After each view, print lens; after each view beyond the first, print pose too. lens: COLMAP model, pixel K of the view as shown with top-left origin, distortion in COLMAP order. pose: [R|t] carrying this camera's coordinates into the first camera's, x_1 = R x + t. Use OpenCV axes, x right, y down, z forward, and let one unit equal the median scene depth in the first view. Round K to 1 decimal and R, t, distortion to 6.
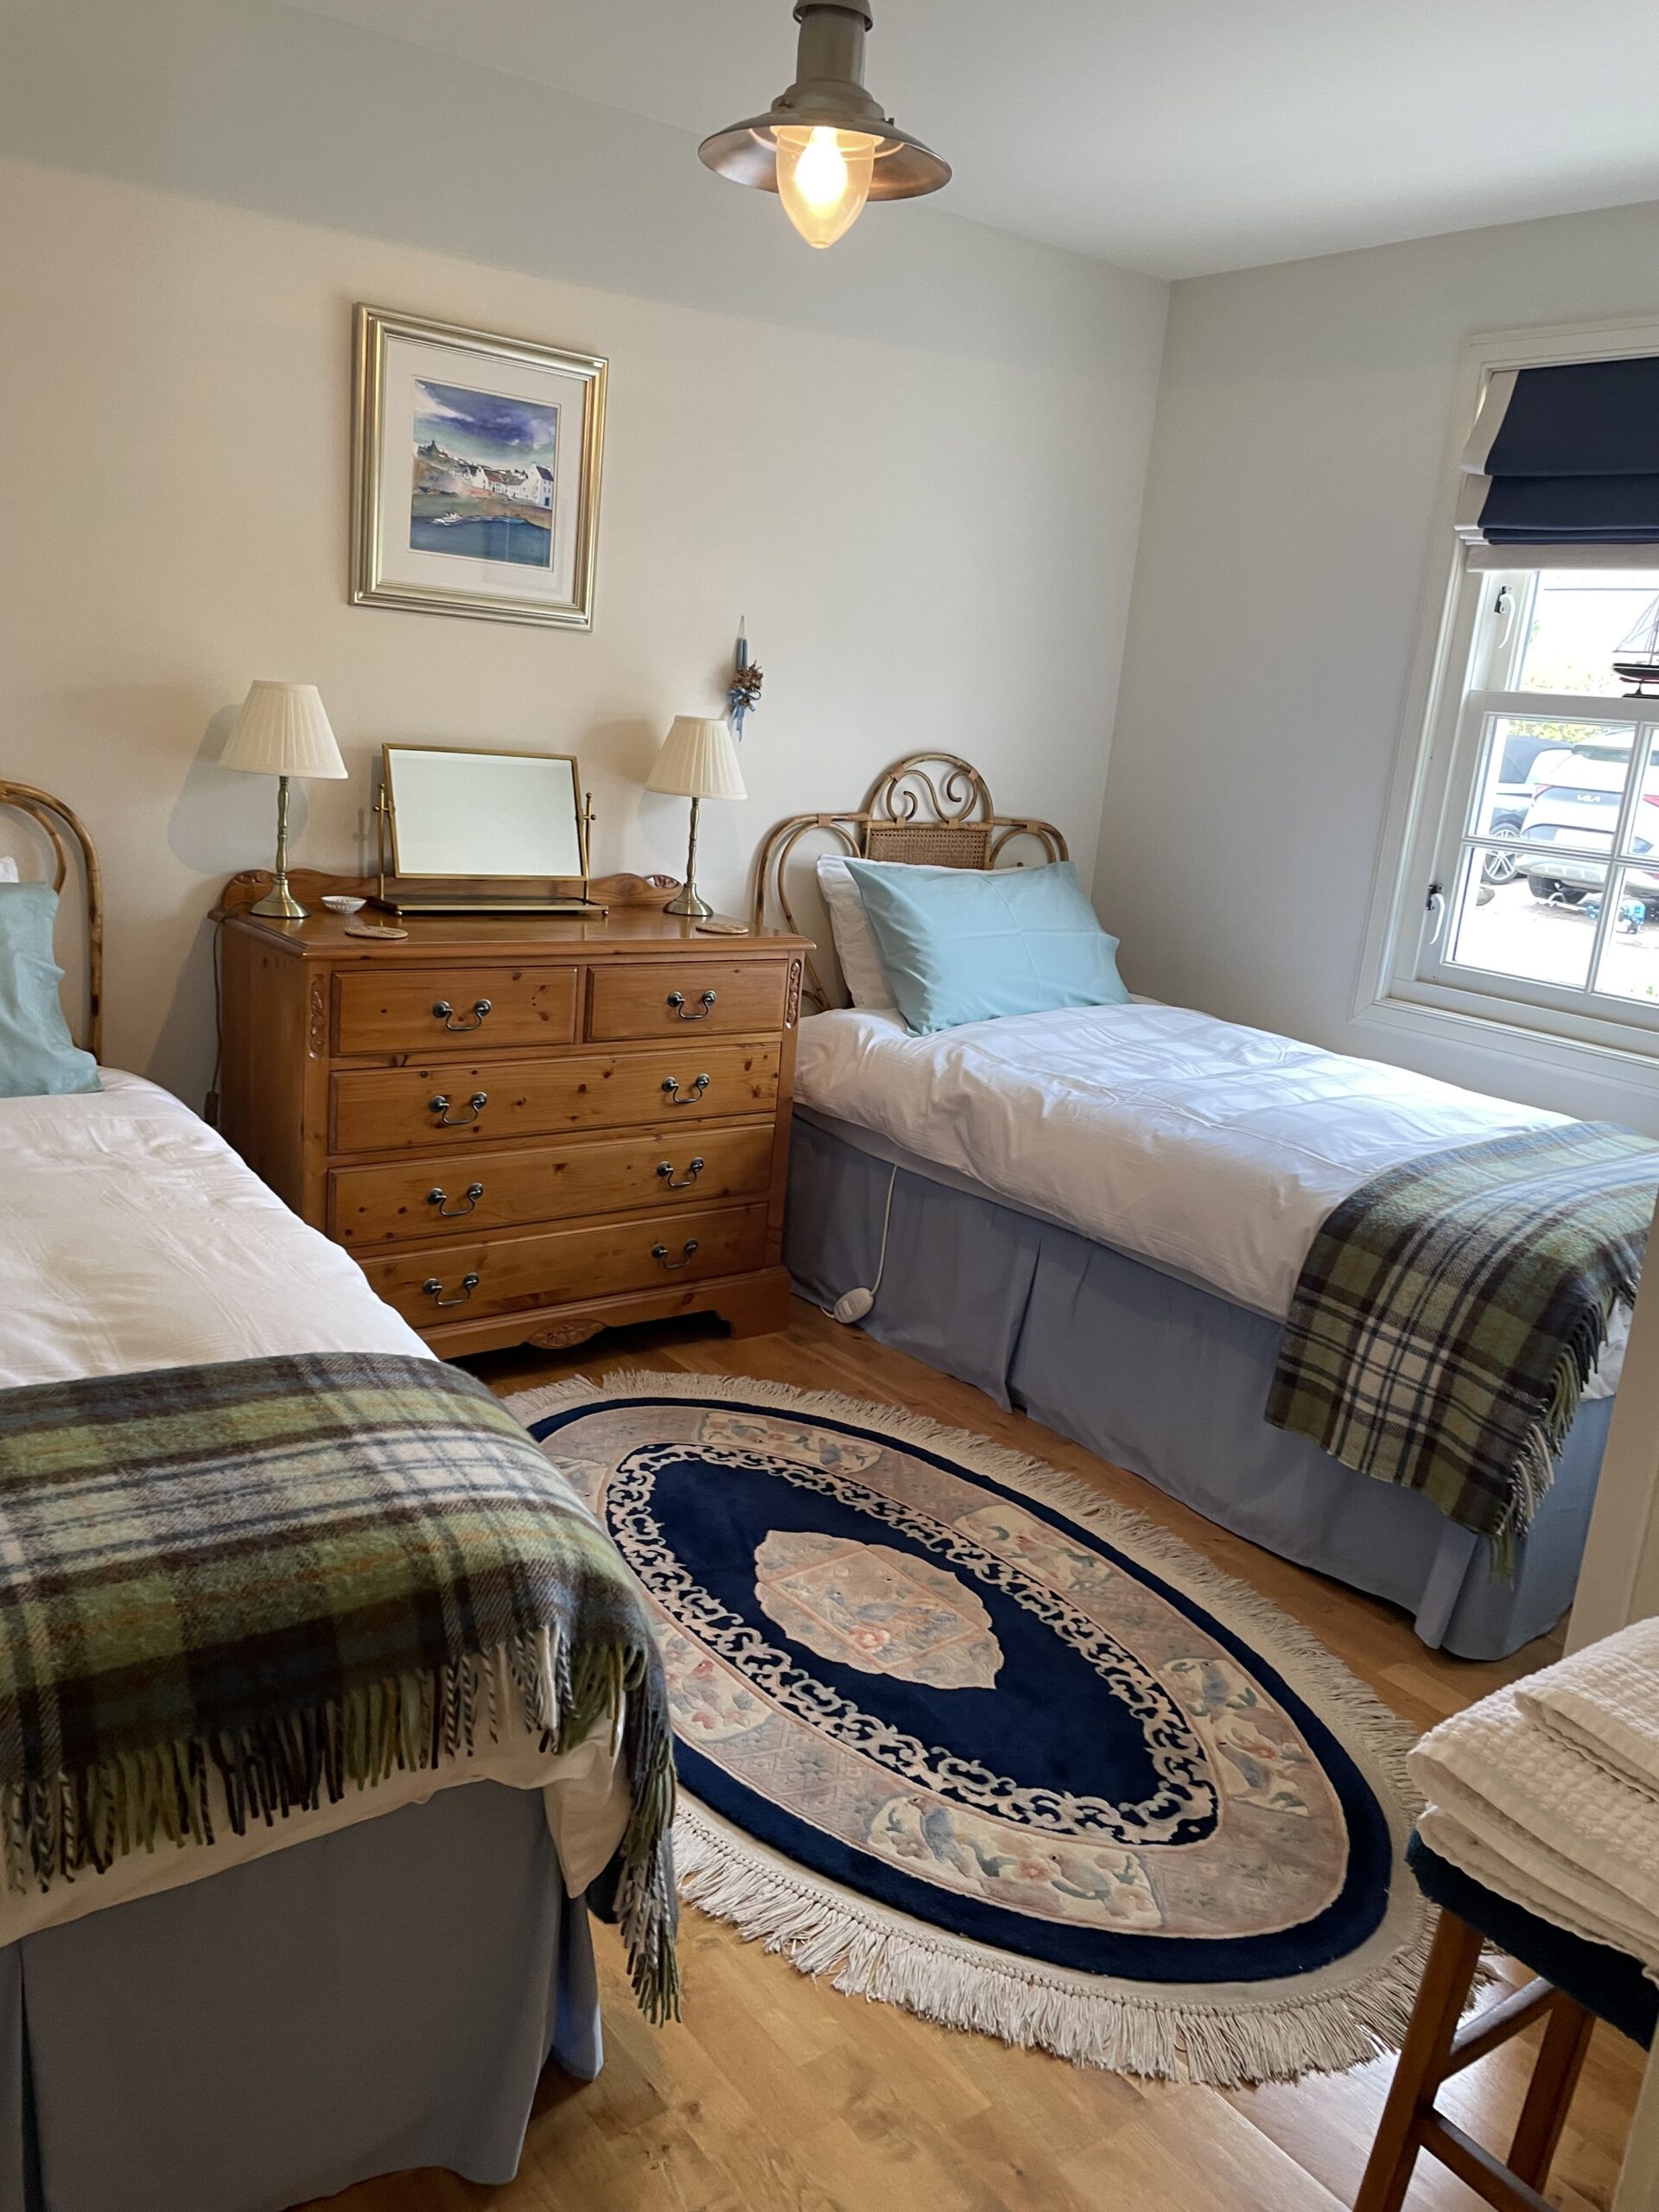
lens RADIAL K [[1663.9, 0, 824.2], [0, 1663.9, 1082.6], [0, 0, 1]] dist [0.117661, -0.188331]
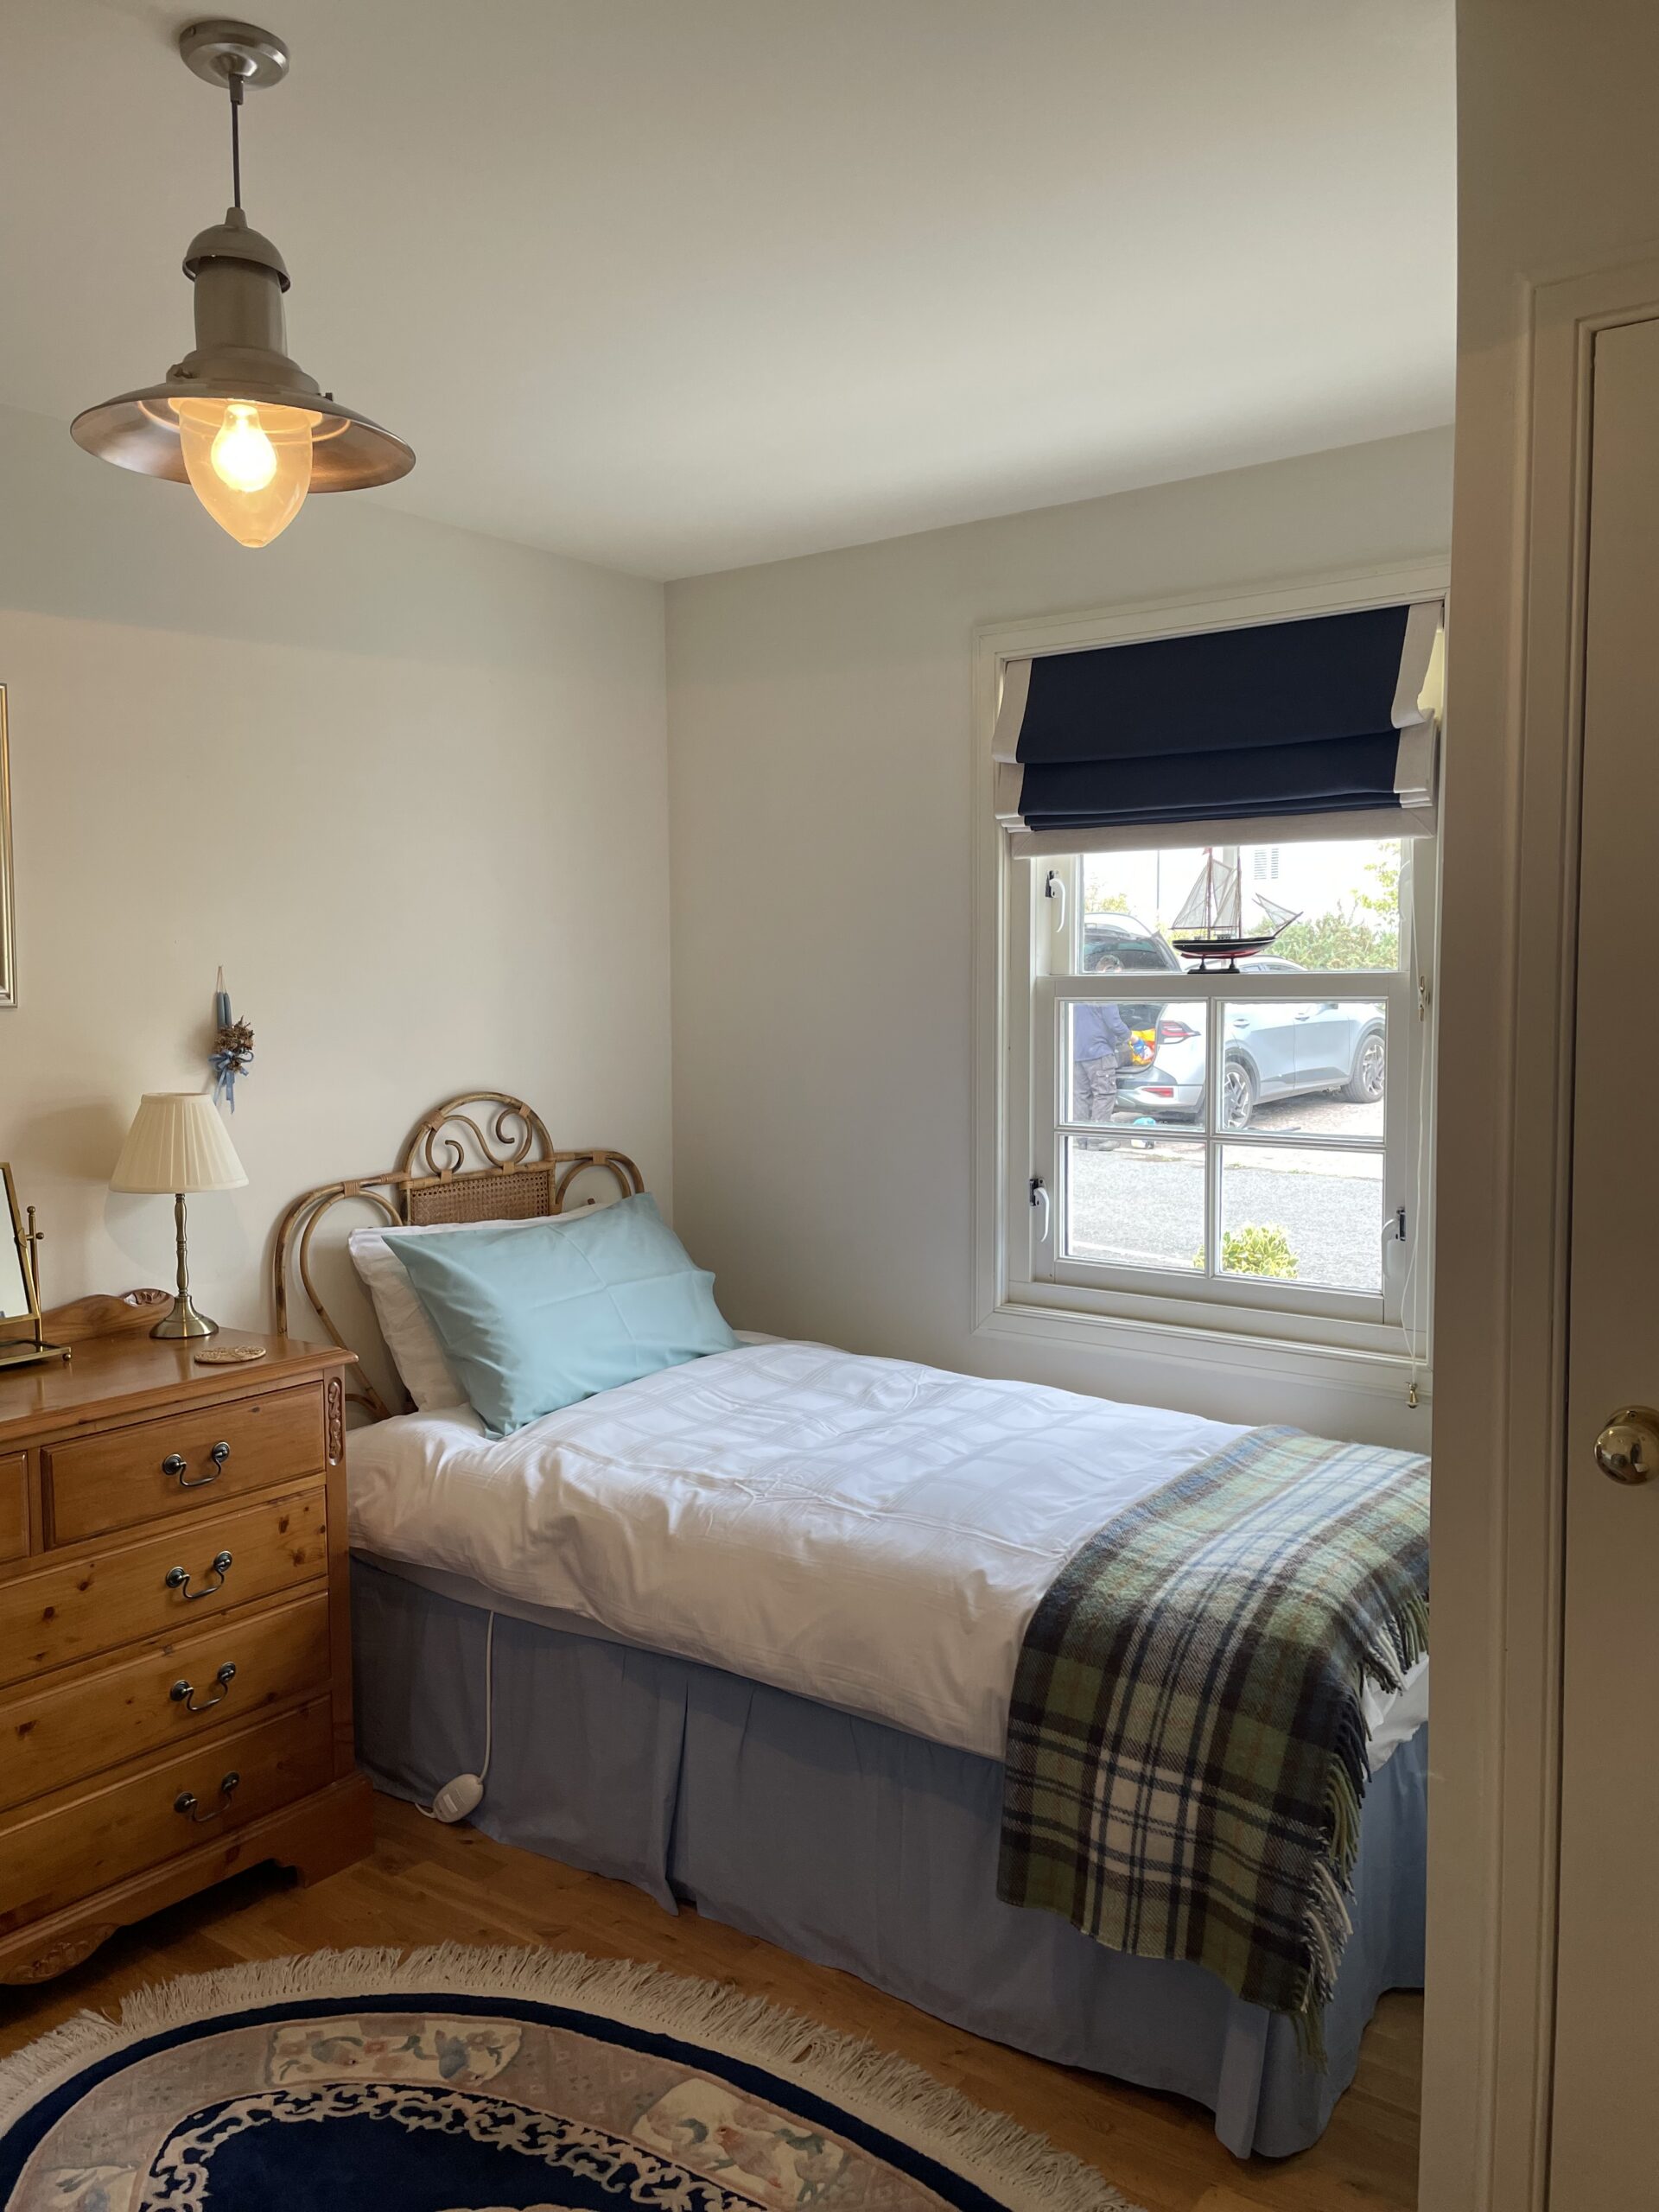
lens RADIAL K [[1672.1, 0, 847.4], [0, 1672.1, 1097.6], [0, 0, 1]] dist [0.093731, -0.123697]
pose [[0.953548, -0.113597, 0.279001, 0.007876], [0.153414, 0.980194, -0.125234, -0.071402], [-0.259249, 0.162220, 0.952090, 0.153674]]
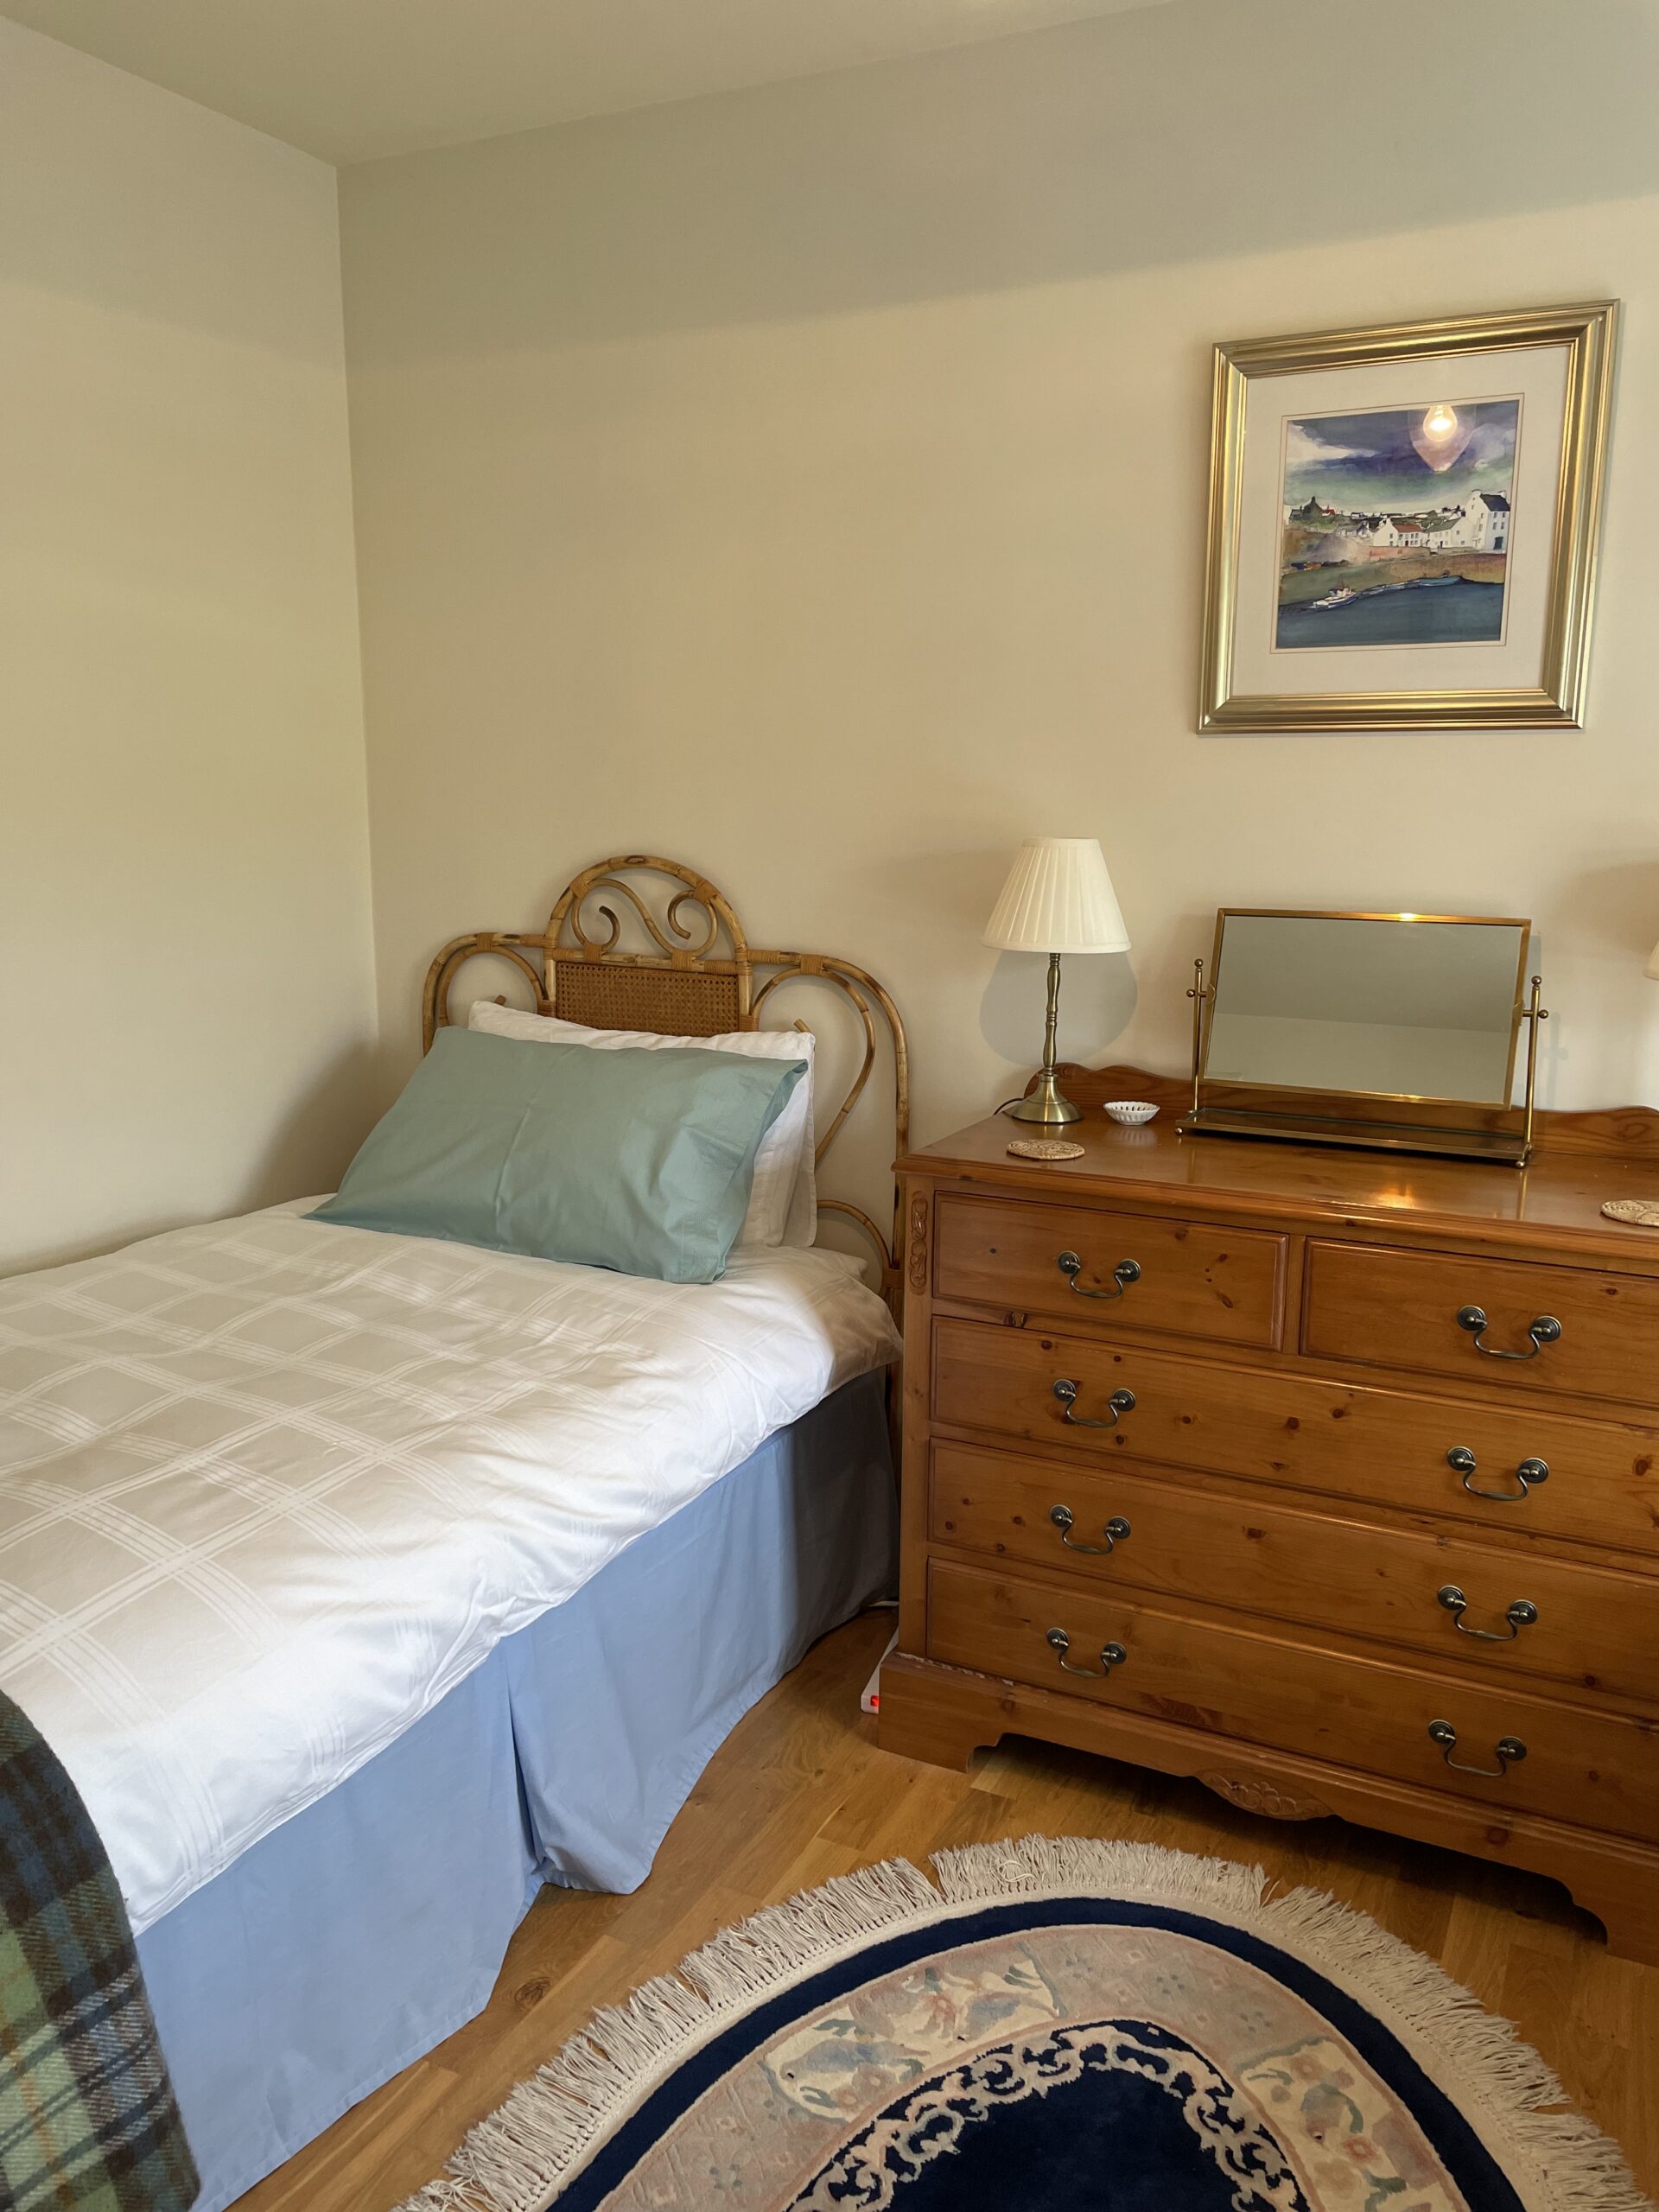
lens RADIAL K [[1665.1, 0, 877.6], [0, 1665.1, 1097.7], [0, 0, 1]] dist [0.091801, -0.118254]
pose [[0.453760, 0.078582, -0.887652, 0.346775], [-0.170759, 0.985313, -0.000063, -0.092952], [0.874610, 0.151603, 0.460515, 0.539657]]
